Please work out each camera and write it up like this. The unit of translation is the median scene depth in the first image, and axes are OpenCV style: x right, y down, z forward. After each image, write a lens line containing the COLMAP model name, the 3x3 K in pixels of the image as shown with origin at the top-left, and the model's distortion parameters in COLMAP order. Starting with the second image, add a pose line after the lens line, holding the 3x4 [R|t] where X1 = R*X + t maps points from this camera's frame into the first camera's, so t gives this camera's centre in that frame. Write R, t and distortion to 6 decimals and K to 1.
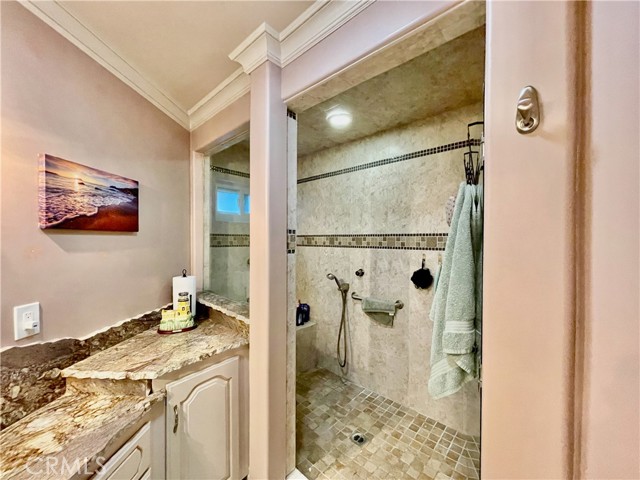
lens RADIAL K [[258.1, 0, 319.5], [0, 258.1, 242.3], [0, 0, 1]] dist [-0.002824, 0.000889]
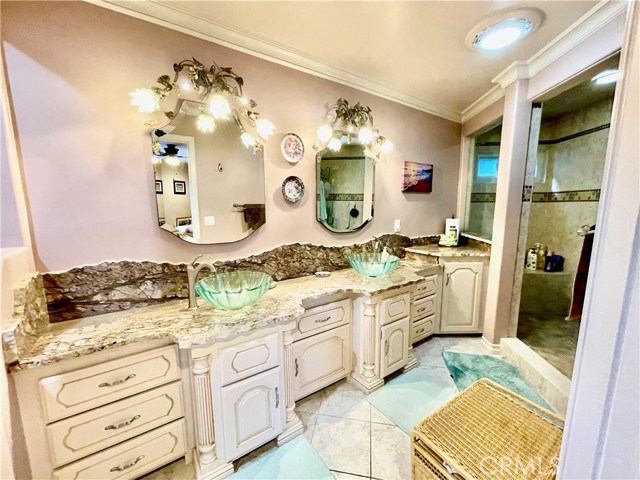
lens RADIAL K [[258.1, 0, 319.5], [0, 258.1, 242.3], [0, 0, 1]] dist [-0.002824, 0.000889]
pose [[0.603007, 0.107009, -0.790526, 0.349582], [-0.000044, 0.990967, 0.134108, 0.071770], [0.797736, -0.080834, 0.597564, -0.836056]]
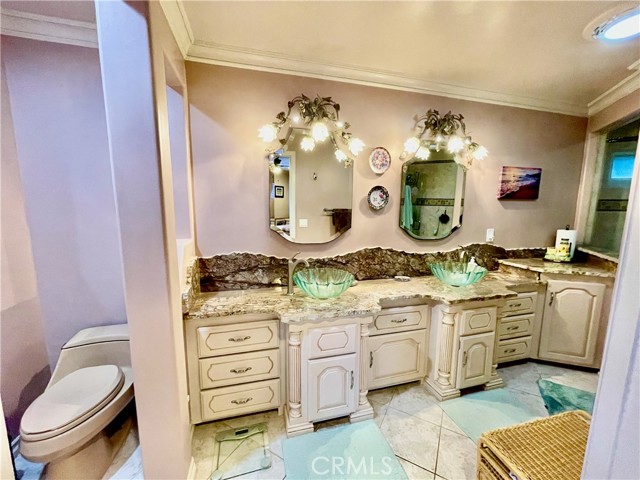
lens RADIAL K [[258.1, 0, 319.5], [0, 258.1, 242.3], [0, 0, 1]] dist [-0.002824, 0.000889]
pose [[0.313445, 0.127853, -0.940960, 0.477027], [-0.016290, 0.991473, 0.129290, 0.045543], [0.949467, -0.025197, 0.312855, -0.898800]]
